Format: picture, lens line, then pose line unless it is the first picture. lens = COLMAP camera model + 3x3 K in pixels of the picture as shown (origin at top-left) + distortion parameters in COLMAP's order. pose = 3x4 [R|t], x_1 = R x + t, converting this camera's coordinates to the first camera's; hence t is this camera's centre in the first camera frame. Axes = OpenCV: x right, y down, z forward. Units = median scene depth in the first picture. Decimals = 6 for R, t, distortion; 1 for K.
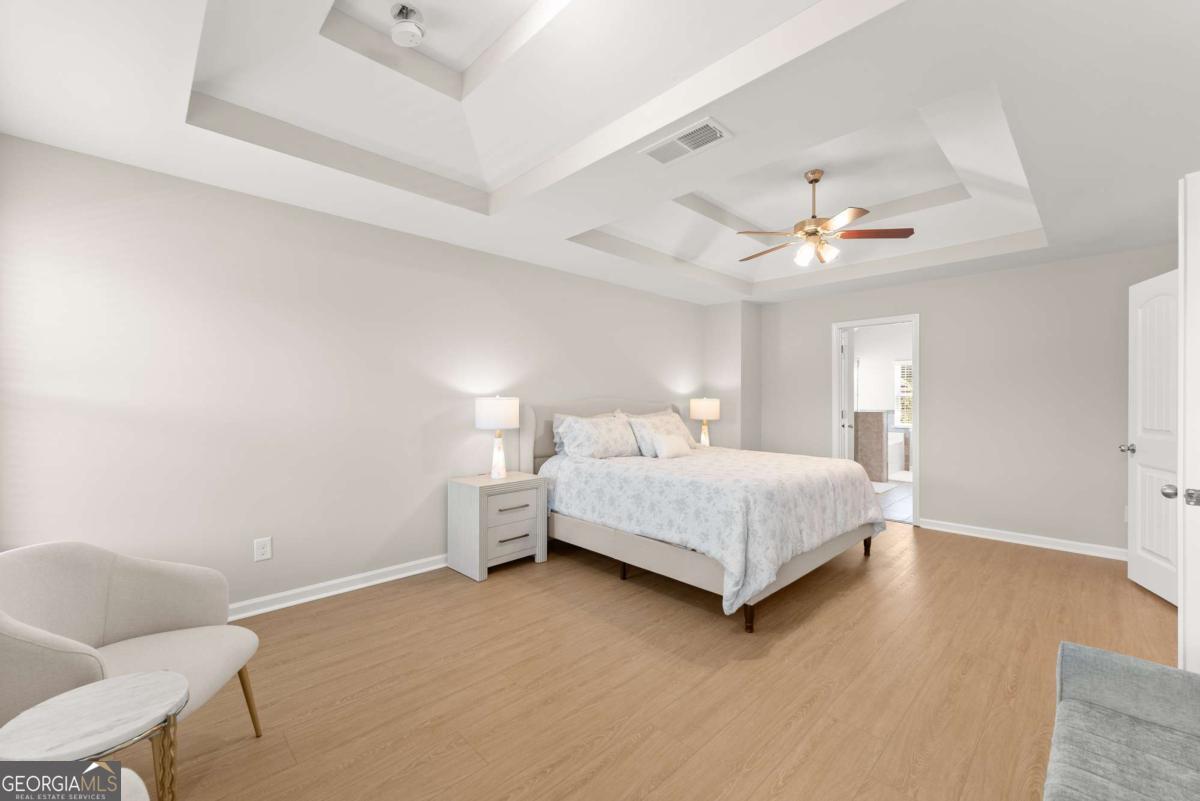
lens RADIAL K [[486.8, 0, 596.0], [0, 486.8, 401.7], [0, 0, 1]] dist [0.002386, 0.000438]
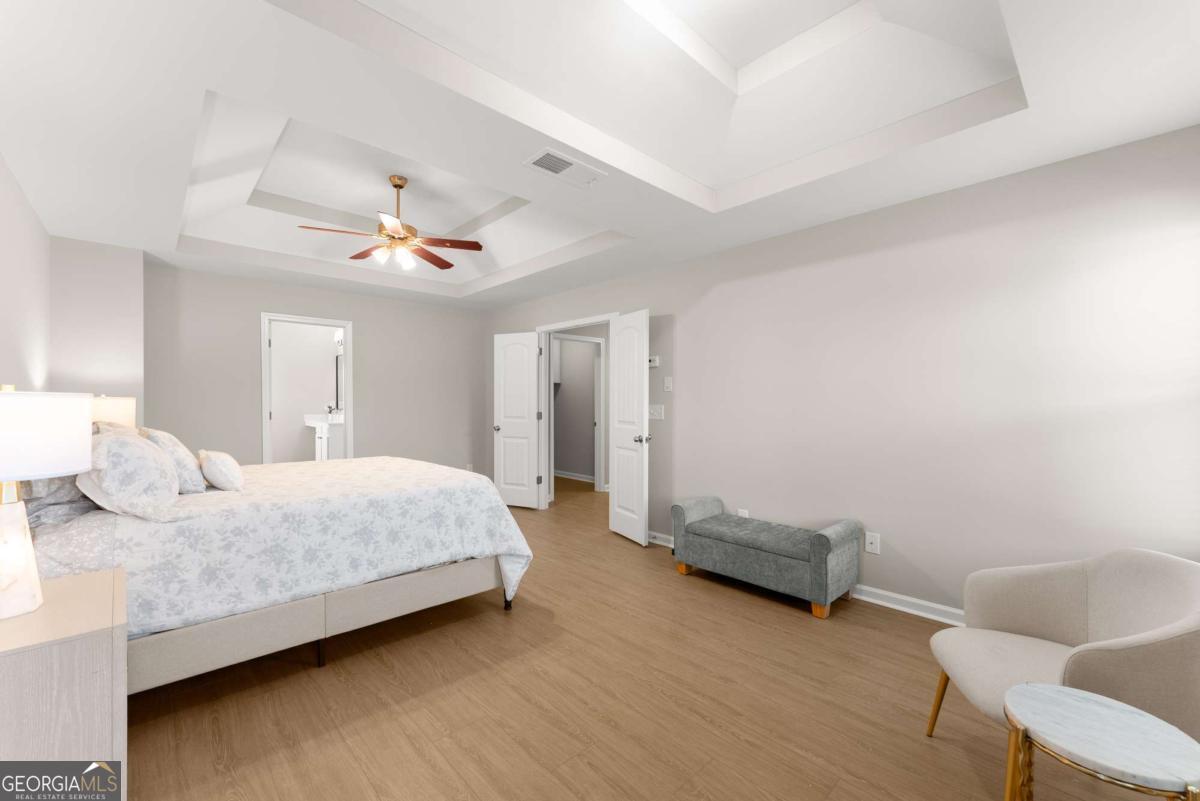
lens RADIAL K [[486.8, 0, 596.0], [0, 486.8, 401.3], [0, 0, 1]] dist [0.002386, 0.000438]
pose [[0.001079, -0.000579, 0.999999, -0.646441], [-0.000404, 1.000000, 0.000580, -0.001350], [-0.999999, -0.000404, 0.001079, 0.649261]]
